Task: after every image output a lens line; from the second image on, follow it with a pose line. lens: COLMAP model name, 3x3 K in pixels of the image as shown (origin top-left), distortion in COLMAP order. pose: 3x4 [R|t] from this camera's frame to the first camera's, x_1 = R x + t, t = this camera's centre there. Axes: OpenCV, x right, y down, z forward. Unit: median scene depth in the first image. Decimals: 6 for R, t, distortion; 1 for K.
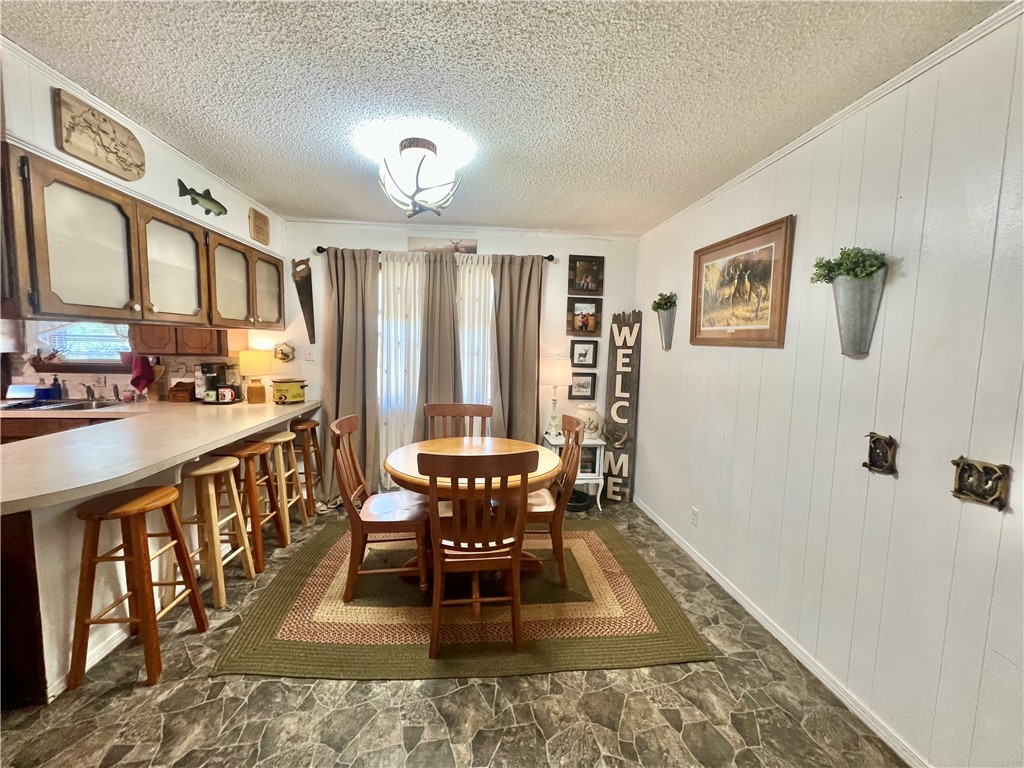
lens RADIAL K [[411.9, 0, 505.9], [0, 411.9, 382.2], [0, 0, 1]] dist [-0.003331, -0.000515]
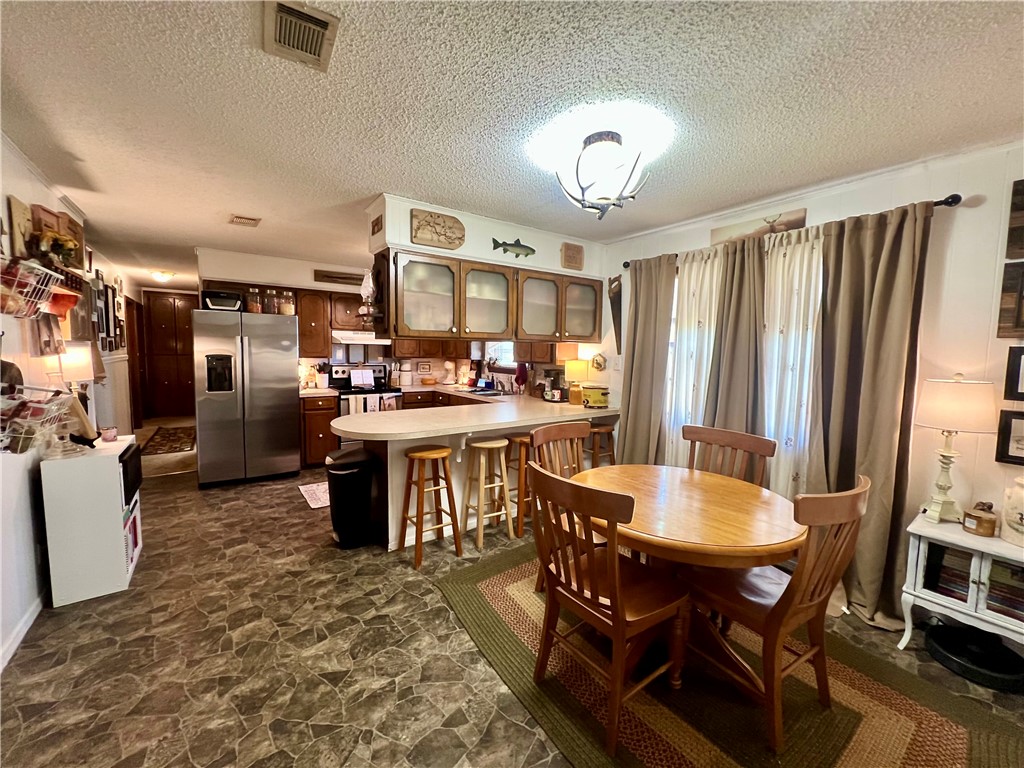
lens RADIAL K [[411.9, 0, 512.7], [0, 411.9, 382.2], [0, 0, 1]] dist [-0.003331, -0.000515]
pose [[0.501975, 0.055816, -0.863079, 0.340729], [-0.084828, 0.996281, 0.015094, -0.016654], [0.860712, 0.065636, 0.504843, 0.254032]]
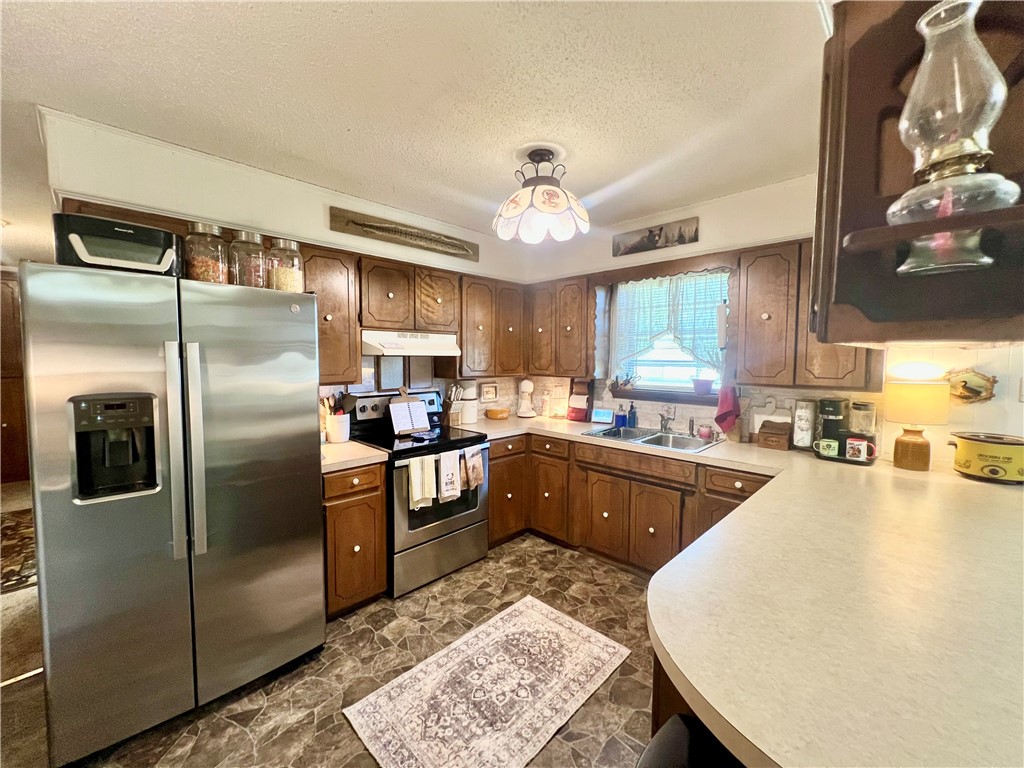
lens RADIAL K [[411.9, 0, 503.4], [0, 411.9, 382.7], [0, 0, 1]] dist [-0.003331, -0.000515]
pose [[0.638228, 0.029680, -0.769275, -0.554530], [-0.059191, 0.998190, -0.010595, -0.035130], [0.767569, 0.052297, 0.638830, 0.152257]]
